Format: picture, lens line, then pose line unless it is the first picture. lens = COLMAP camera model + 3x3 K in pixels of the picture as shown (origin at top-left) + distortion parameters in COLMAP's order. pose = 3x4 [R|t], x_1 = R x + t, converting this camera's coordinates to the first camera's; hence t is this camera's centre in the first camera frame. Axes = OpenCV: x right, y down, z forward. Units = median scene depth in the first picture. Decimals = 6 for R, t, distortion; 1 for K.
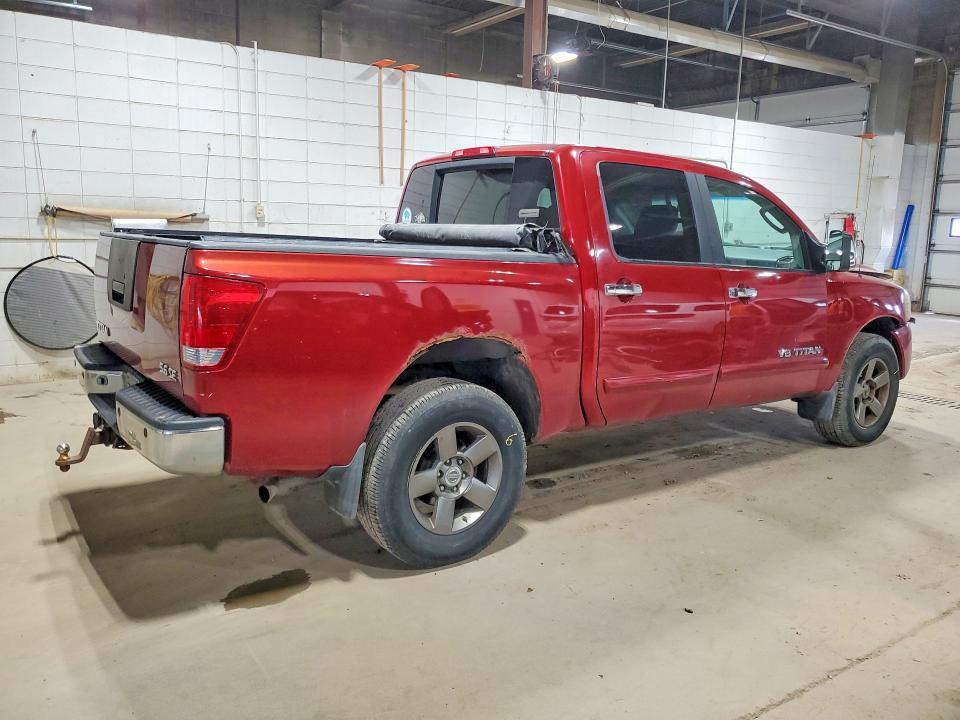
lens RADIAL K [[744.3, 0, 480.0], [0, 744.3, 360.2], [0, 0, 1]] dist [0.003909, 0.005453]
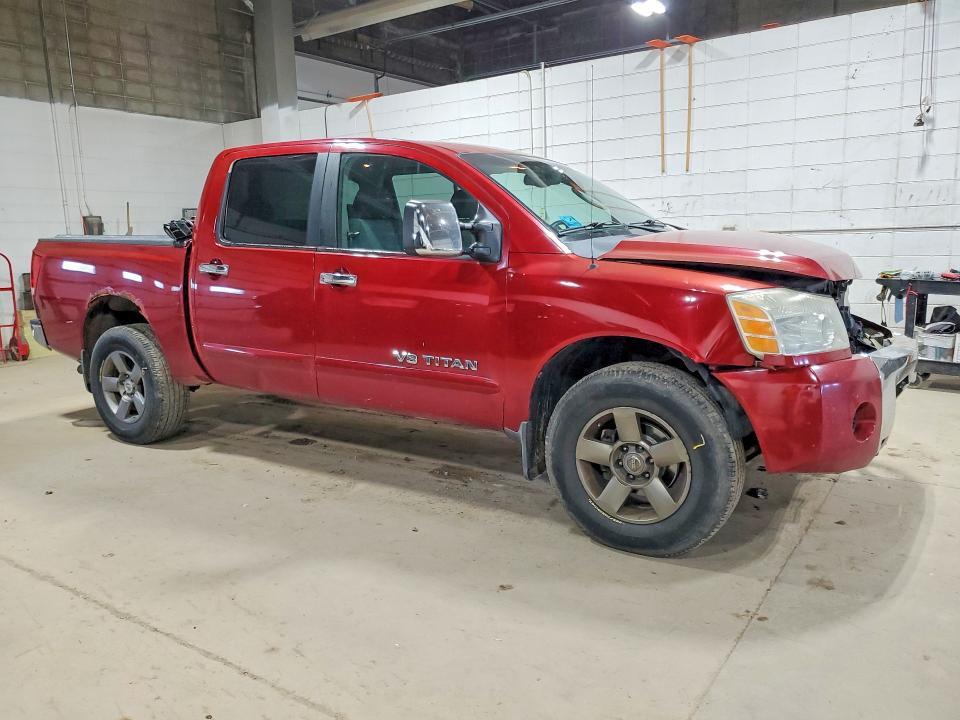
lens RADIAL K [[753.1, 0, 480.7], [0, 753.1, 383.6], [0, 0, 1]] dist [-0.007435, -0.003888]
pose [[0.372429, 0.149018, -0.916019, 1.005006], [-0.130484, 0.985628, 0.107291, -0.067603], [0.918842, 0.079567, 0.386521, 0.644120]]
